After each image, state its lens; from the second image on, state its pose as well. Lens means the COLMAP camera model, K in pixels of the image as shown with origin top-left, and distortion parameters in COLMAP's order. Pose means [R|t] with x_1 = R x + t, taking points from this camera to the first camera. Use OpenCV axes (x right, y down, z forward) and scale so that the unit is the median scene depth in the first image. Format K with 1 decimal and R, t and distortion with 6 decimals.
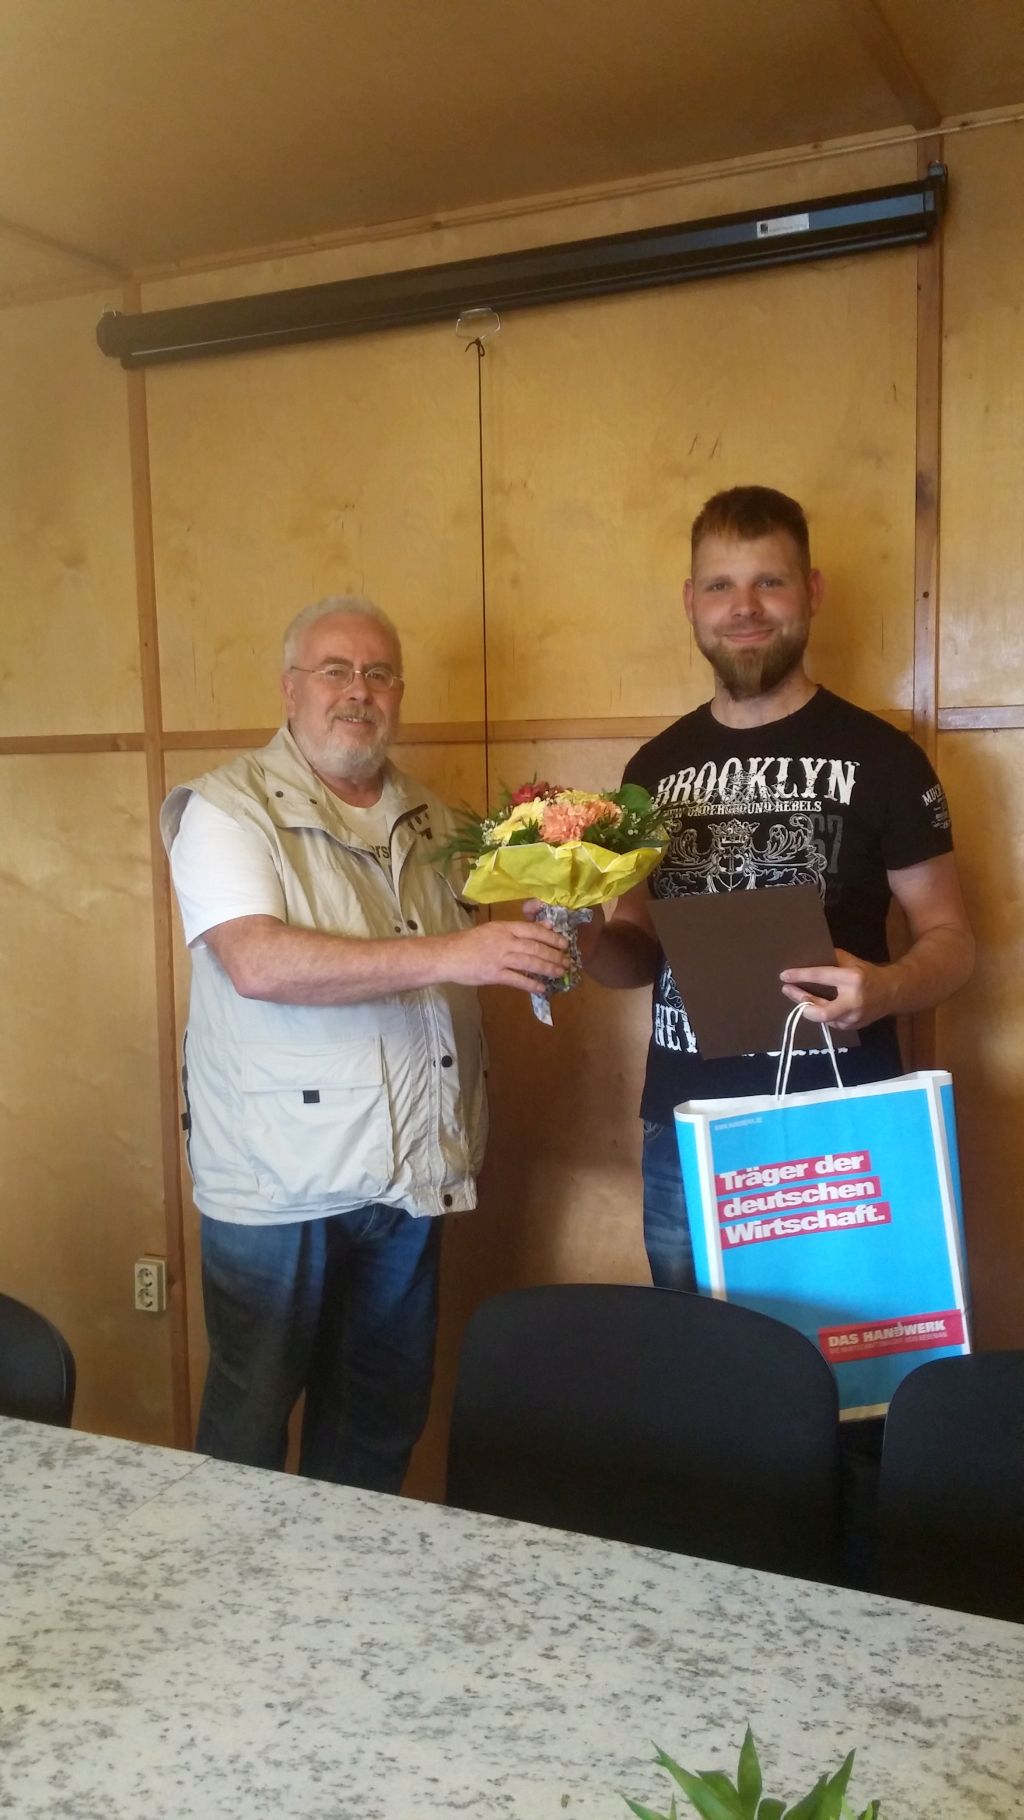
lens RADIAL K [[1554.6, 0, 512.9], [0, 1554.6, 916.4], [0, 0, 1]] dist [0.083896, -0.120135]
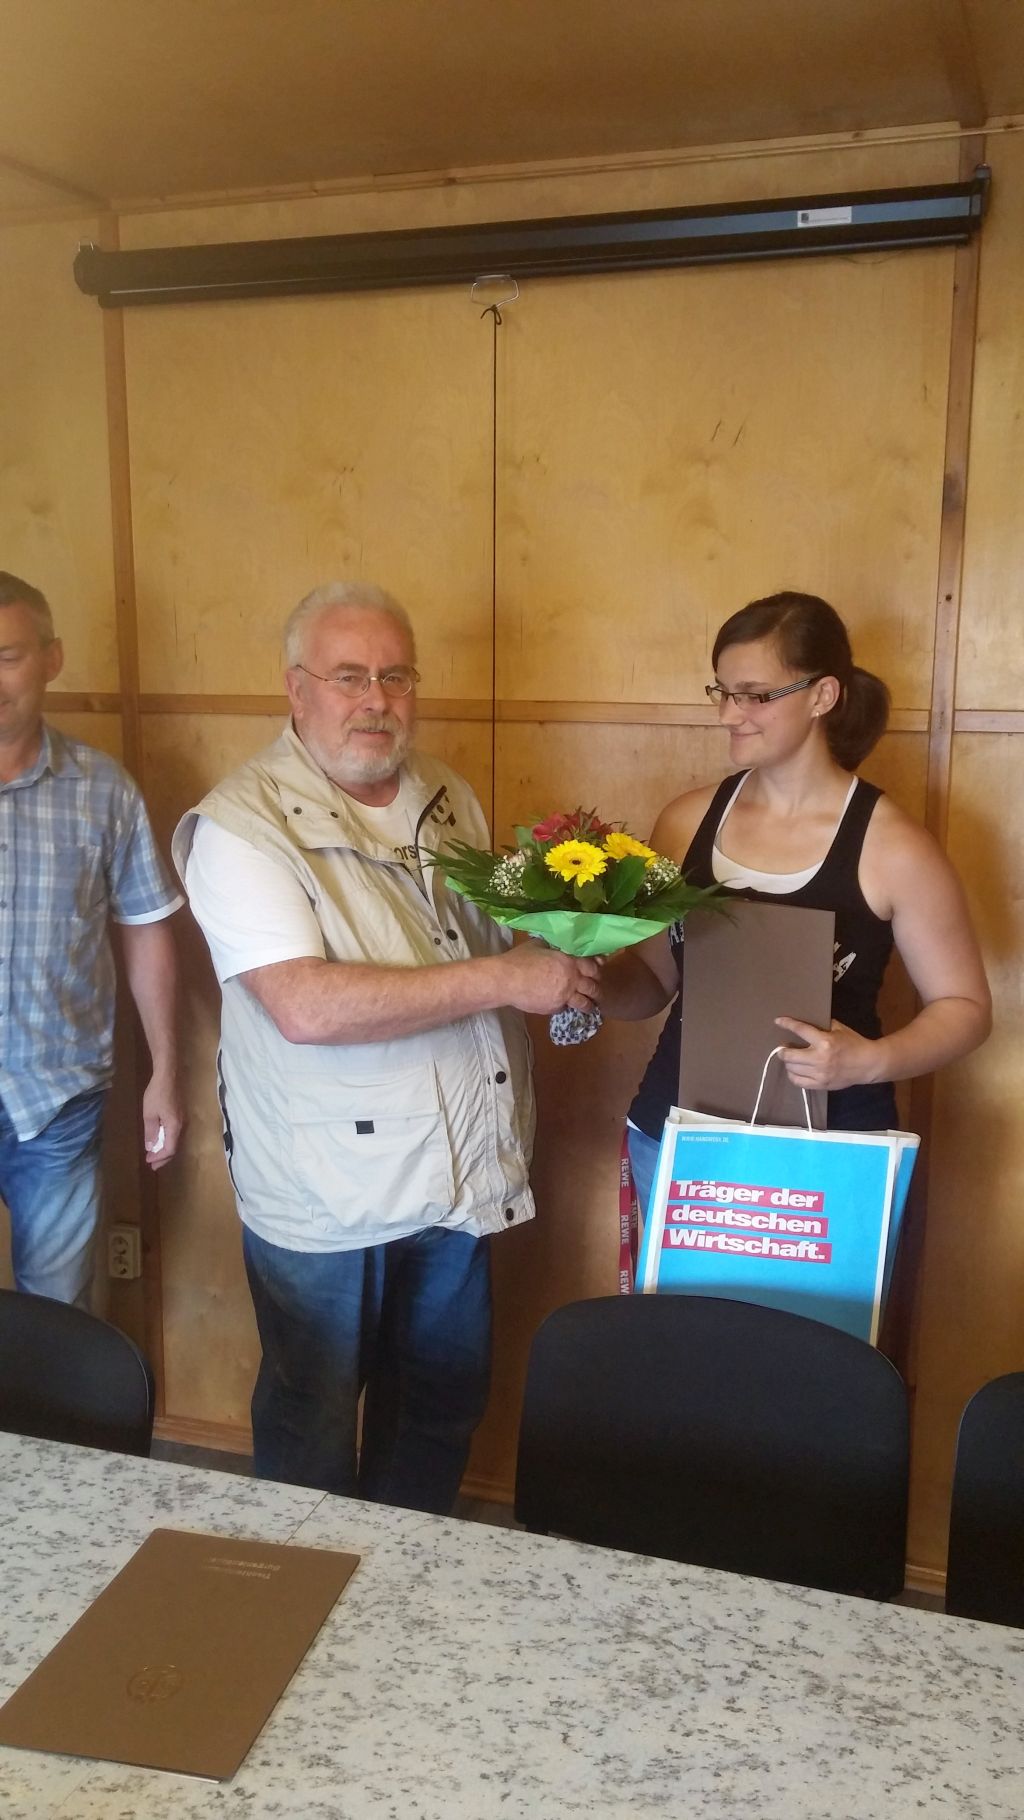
lens RADIAL K [[1554.6, 0, 512.9], [0, 1554.6, 916.4], [0, 0, 1]] dist [0.083896, -0.120135]
pose [[0.993812, 0.006341, 0.110895, -0.228200], [-0.014577, 0.997180, 0.073613, -0.123844], [-0.110115, -0.074774, 0.991102, 0.013985]]
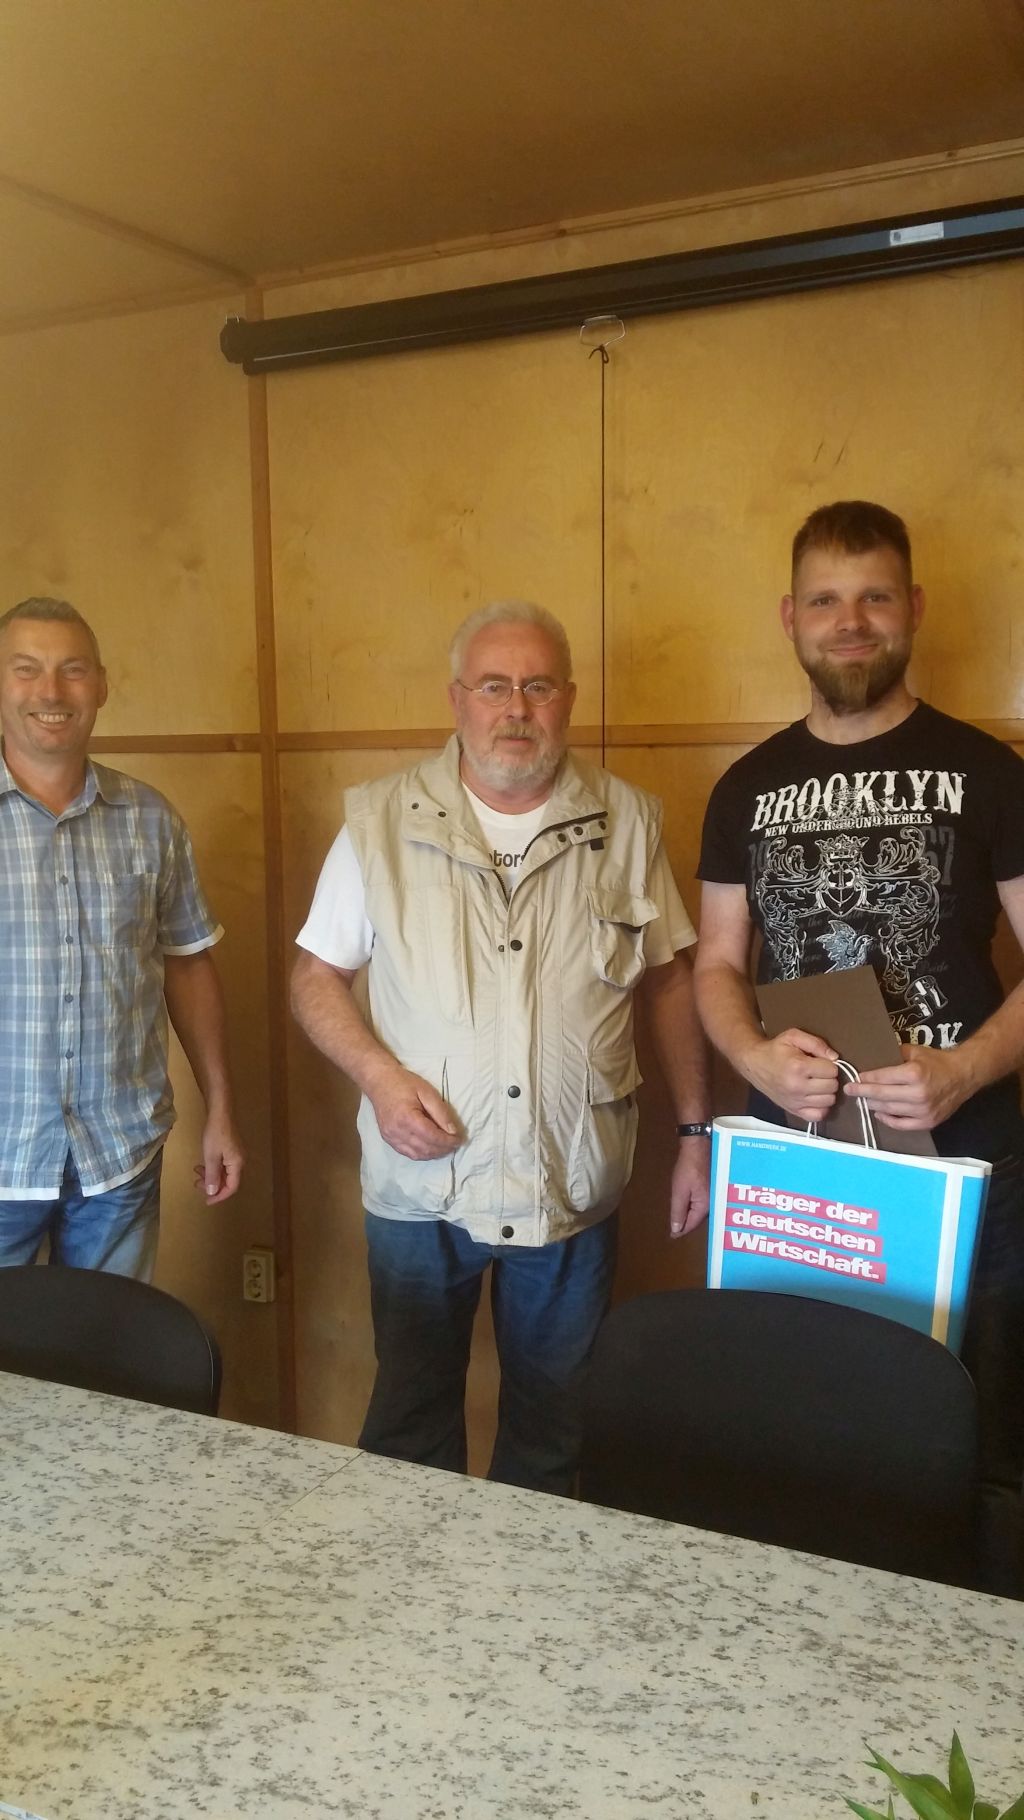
lens RADIAL K [[1561.5, 0, 510.2], [0, 1561.5, 915.6], [0, 0, 1]] dist [0.080945, -0.123092]
pose [[0.999237, 0.012356, -0.037055, -0.076916], [-0.012178, 0.999913, 0.005040, -0.013732], [0.037114, -0.004585, 0.999301, -0.026542]]
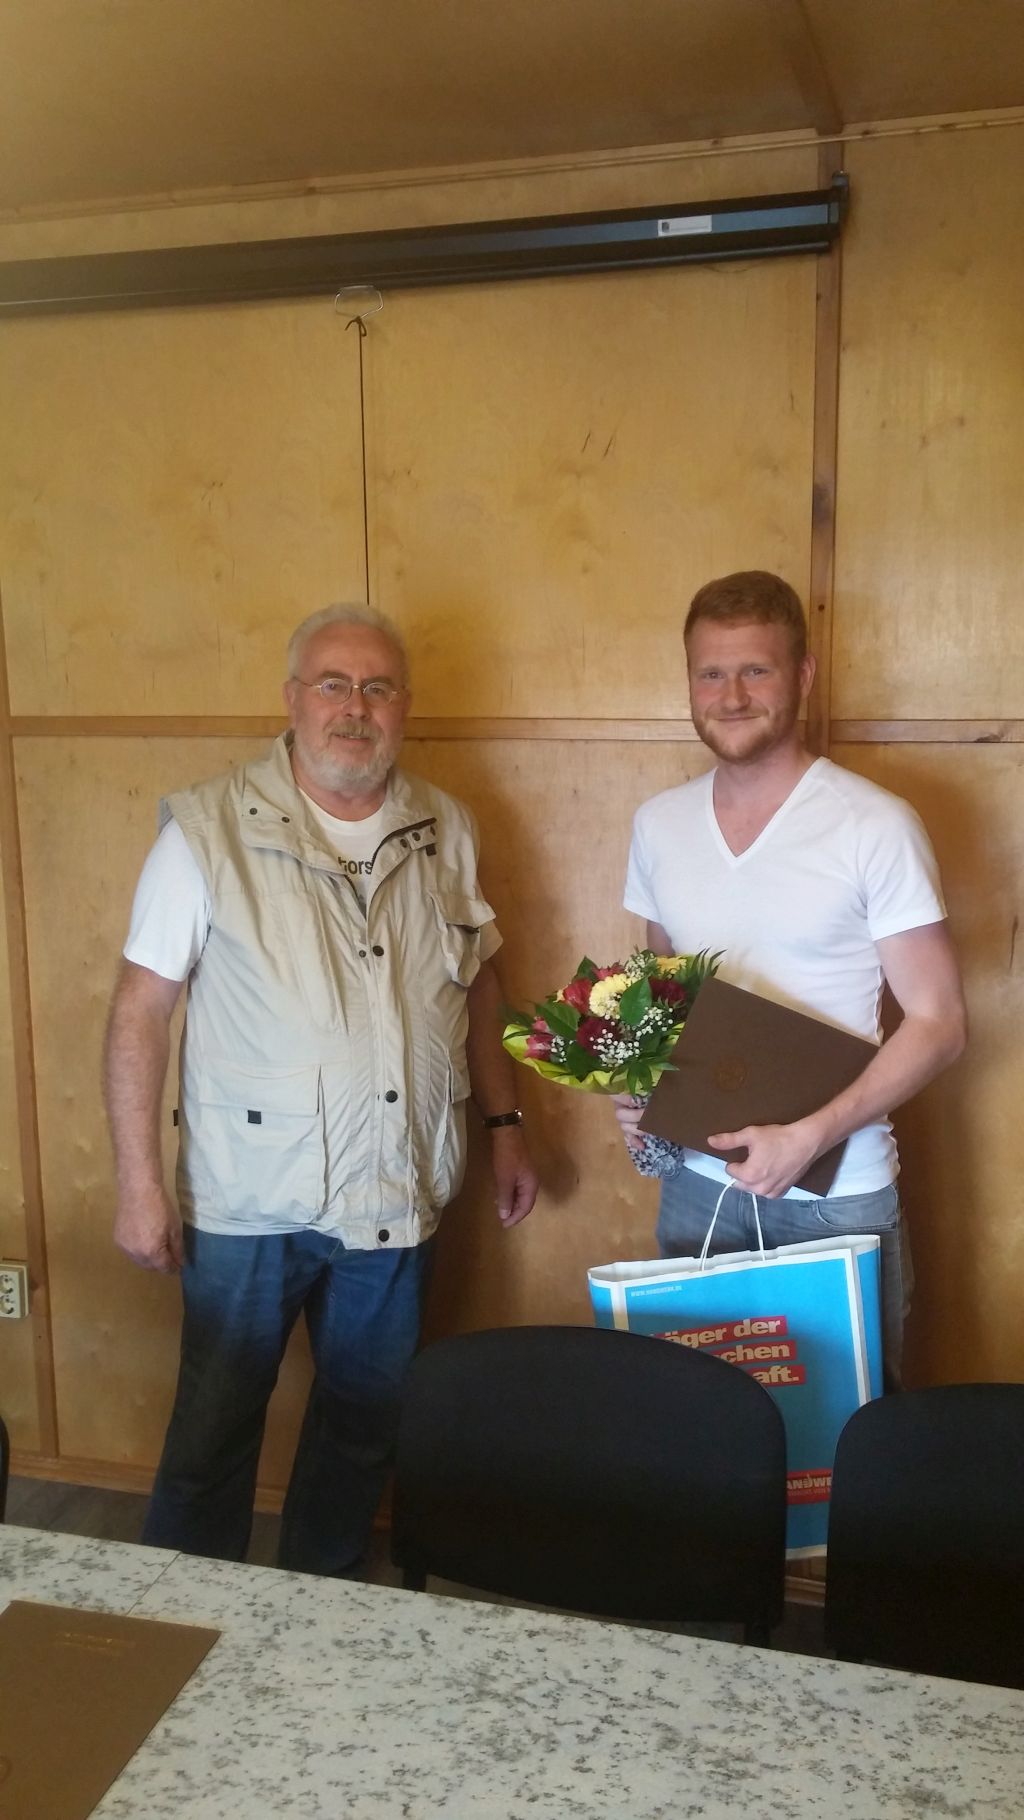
lens RADIAL K [[1555.9, 0, 518.6], [0, 1555.9, 911.0], [0, 0, 1]] dist [0.089838, -0.126279]
pose [[0.988273, -0.017853, 0.151651, -0.152652], [0.007438, 0.997591, 0.068970, -0.143716], [-0.152517, -0.067033, 0.986025, 0.035956]]
